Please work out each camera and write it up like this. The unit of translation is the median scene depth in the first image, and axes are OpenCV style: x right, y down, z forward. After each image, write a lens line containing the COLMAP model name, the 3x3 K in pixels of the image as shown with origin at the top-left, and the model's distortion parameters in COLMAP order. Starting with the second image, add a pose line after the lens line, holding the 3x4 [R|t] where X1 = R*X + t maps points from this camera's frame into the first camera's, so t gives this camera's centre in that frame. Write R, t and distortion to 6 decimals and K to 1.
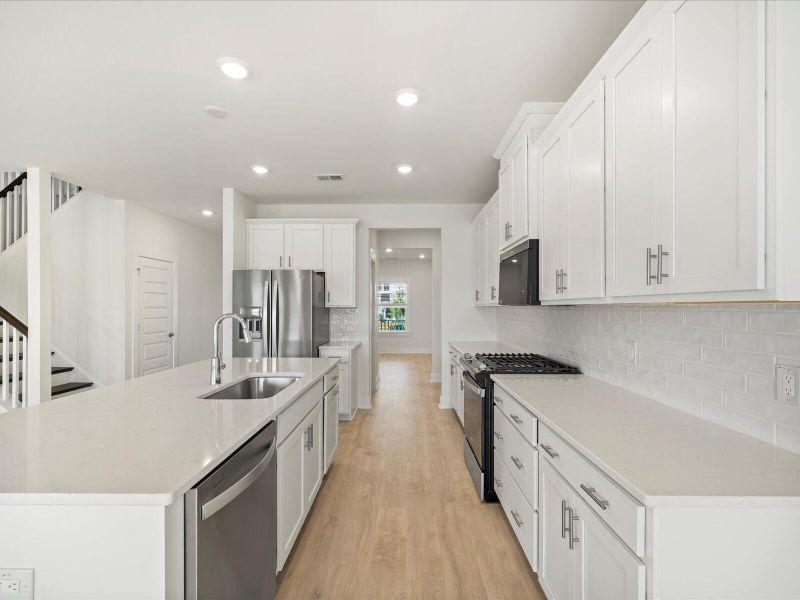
lens RADIAL K [[370.2, 0, 329.2], [0, 370.2, 302.7], [0, 0, 1]] dist [-0.000044, 0.000126]
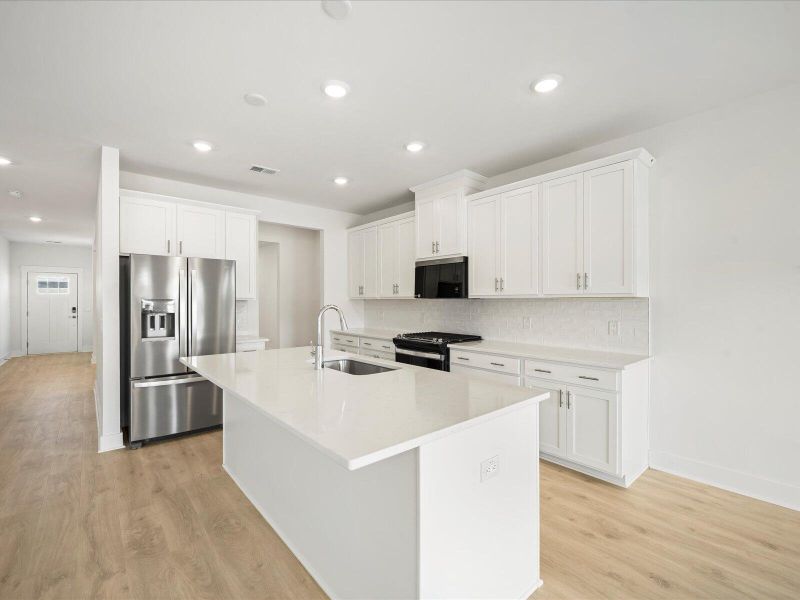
lens RADIAL K [[369.0, 0, 403.3], [0, 369.0, 297.1], [0, 0, 1]] dist [-0.000110, 0.000387]
pose [[0.734621, 0.004755, 0.678461, -0.522153], [-0.006750, 0.999977, 0.000300, 0.002006], [-0.678444, -0.004800, 0.734636, 0.017121]]
